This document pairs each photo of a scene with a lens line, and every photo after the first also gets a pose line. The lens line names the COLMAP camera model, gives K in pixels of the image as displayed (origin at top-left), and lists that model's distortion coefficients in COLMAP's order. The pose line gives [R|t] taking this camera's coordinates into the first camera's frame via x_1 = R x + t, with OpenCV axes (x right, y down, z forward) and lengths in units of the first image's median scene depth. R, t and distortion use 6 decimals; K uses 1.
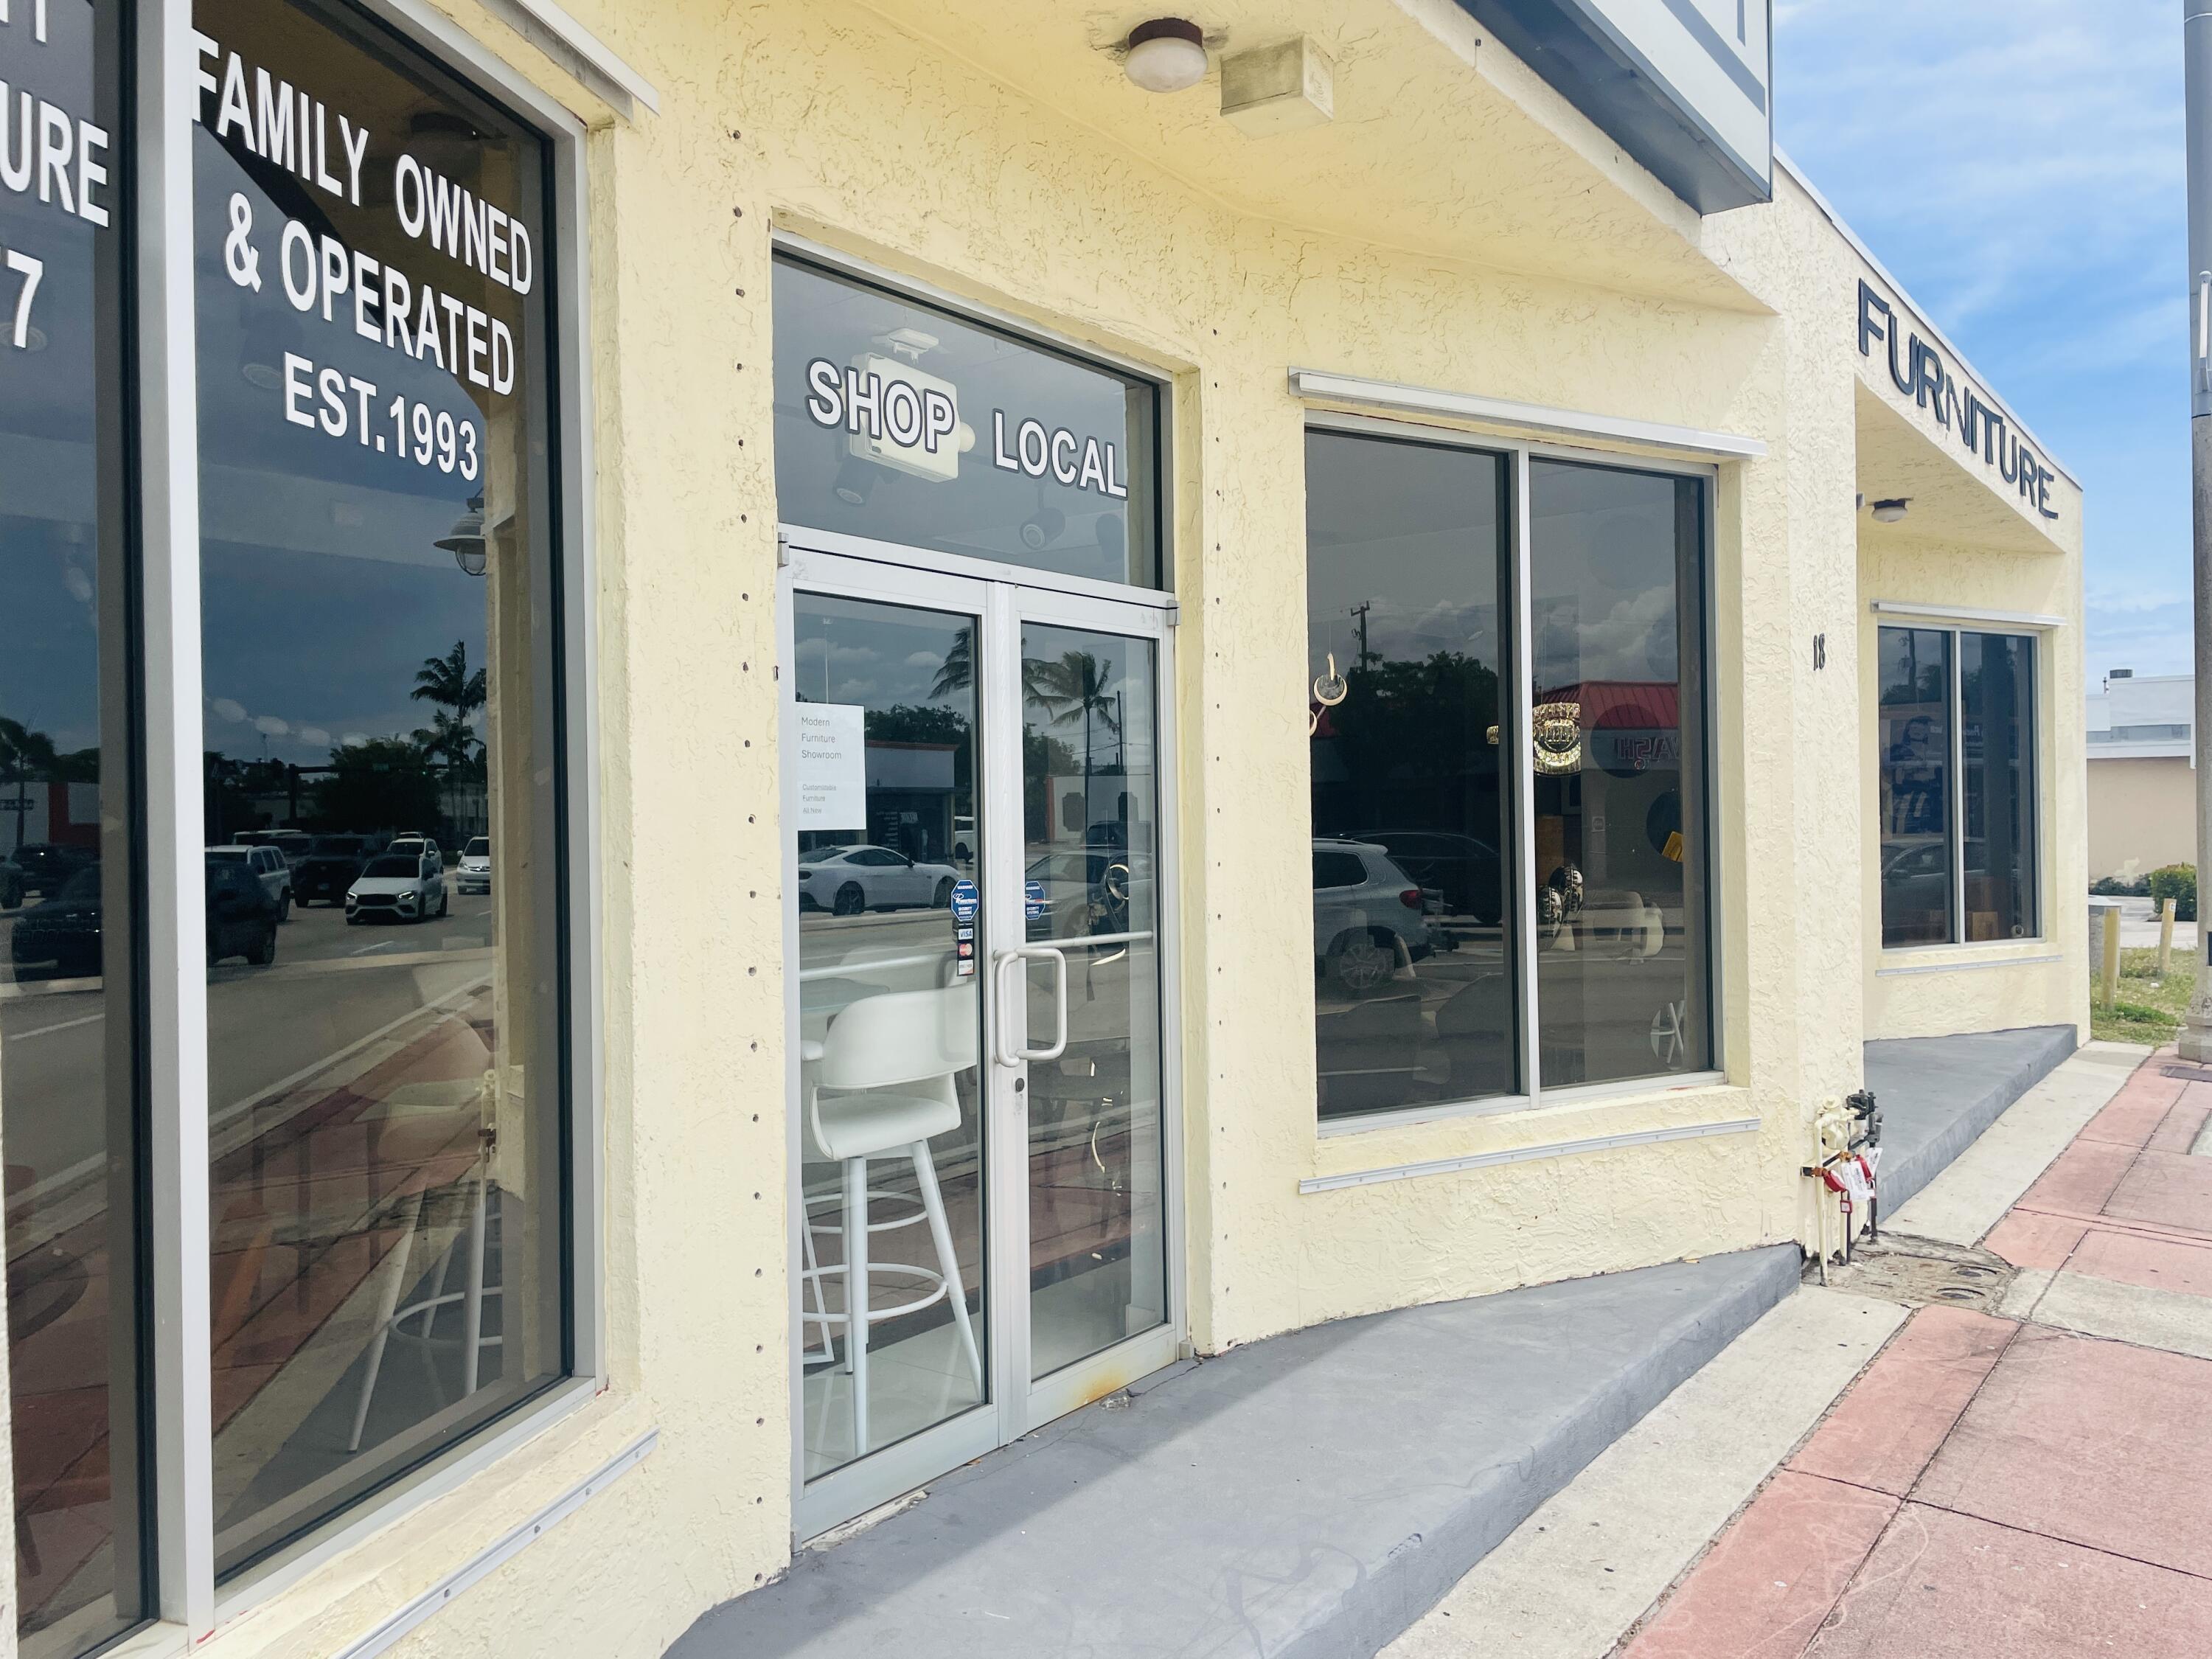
lens RADIAL K [[1681.7, 0, 1112.5], [0, 1681.7, 836.8], [0, 0, 1]] dist [0.103164, -0.134959]
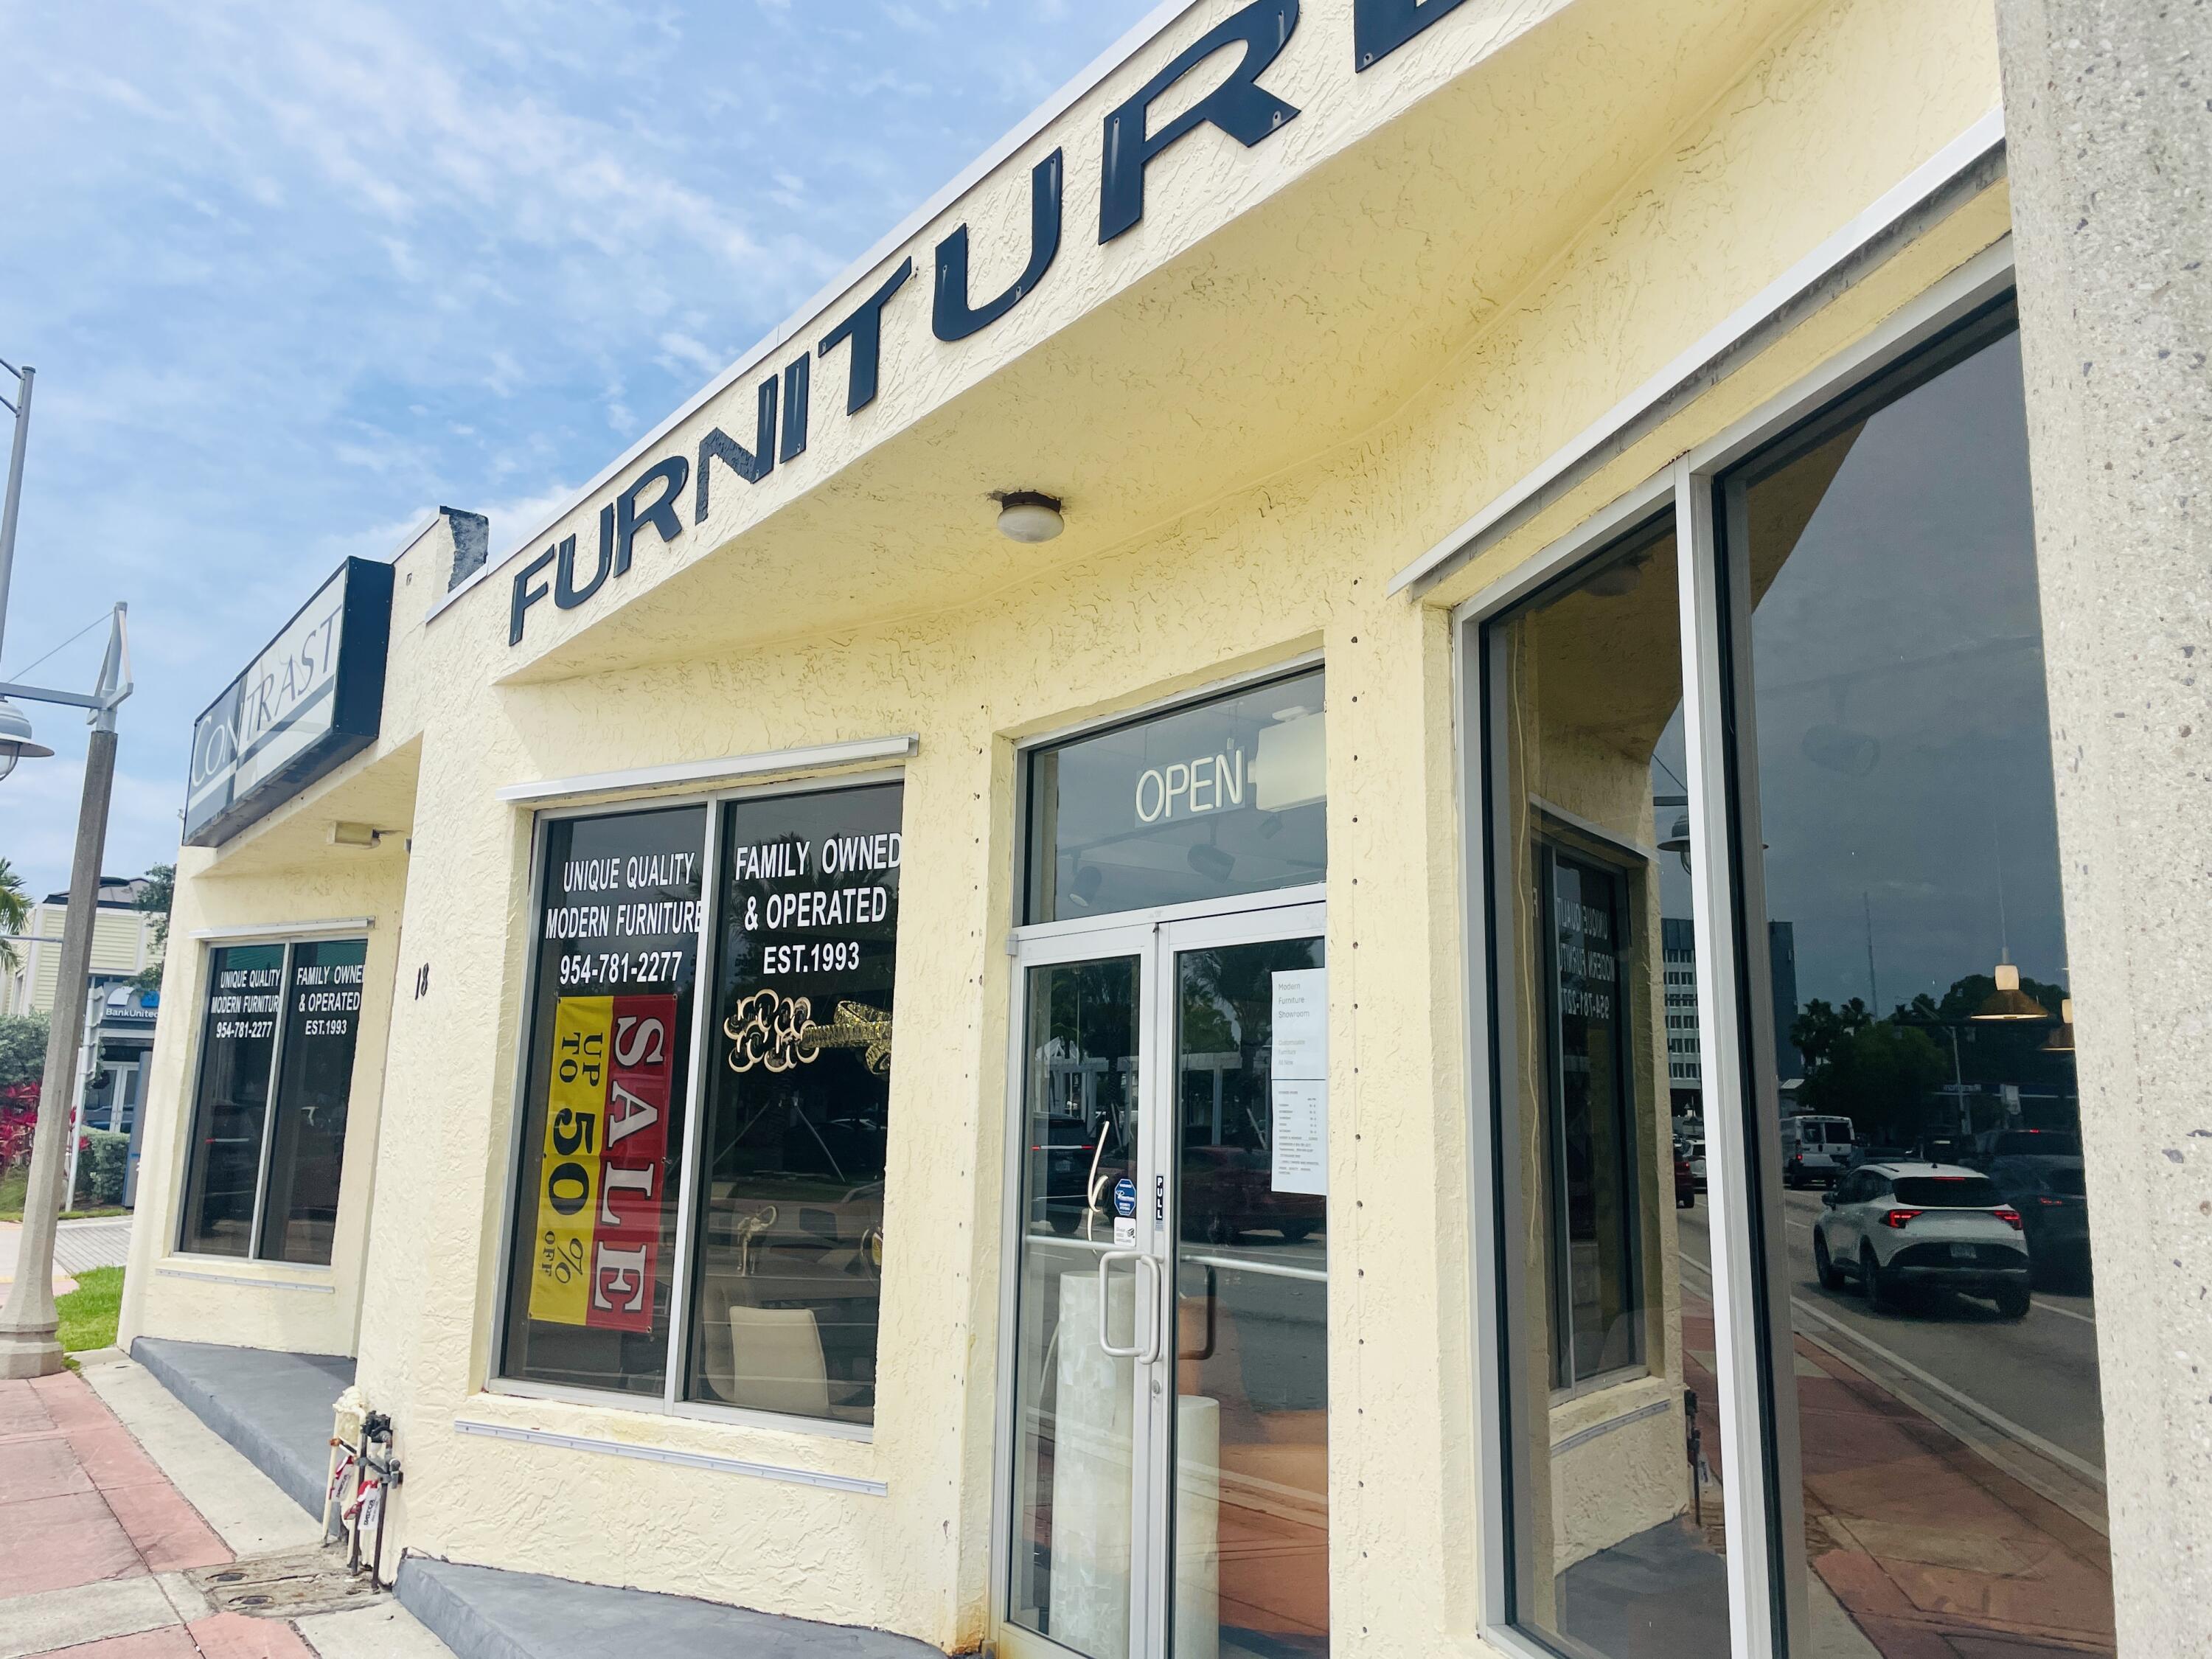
lens RADIAL K [[1676.9, 0, 1102.8], [0, 1676.9, 813.4], [0, 0, 1]] dist [0.103298, -0.133259]
pose [[-0.327933, -0.178421, -0.927699, 1.562630], [-0.028232, 0.983415, -0.179157, -0.035482], [0.944279, -0.032560, -0.327532, 2.071280]]
